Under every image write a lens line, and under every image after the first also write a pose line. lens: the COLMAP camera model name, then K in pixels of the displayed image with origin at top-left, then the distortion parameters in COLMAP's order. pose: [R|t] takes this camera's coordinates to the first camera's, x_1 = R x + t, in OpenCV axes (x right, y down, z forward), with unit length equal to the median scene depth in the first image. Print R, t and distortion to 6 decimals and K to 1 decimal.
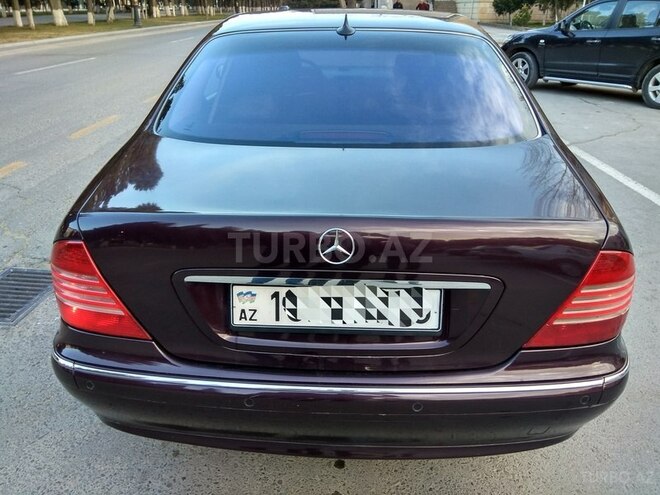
lens RADIAL K [[532.1, 0, 330.0], [0, 532.1, 247.5], [0, 0, 1]] dist [-0.045432, -0.008409]
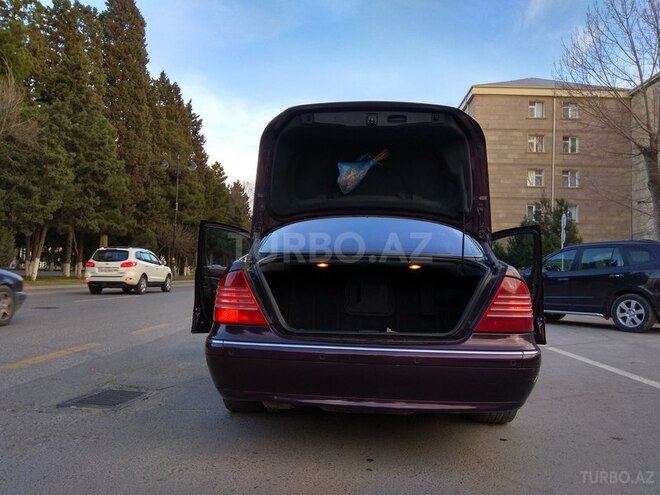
lens RADIAL K [[532.1, 0, 330.0], [0, 532.1, 247.5], [0, 0, 1]] dist [-0.045432, -0.008409]
pose [[0.999795, 0.013600, -0.014999, -0.016078], [-0.019058, 0.882257, -0.470383, 0.124129], [0.006835, 0.470572, 0.882335, -0.114523]]
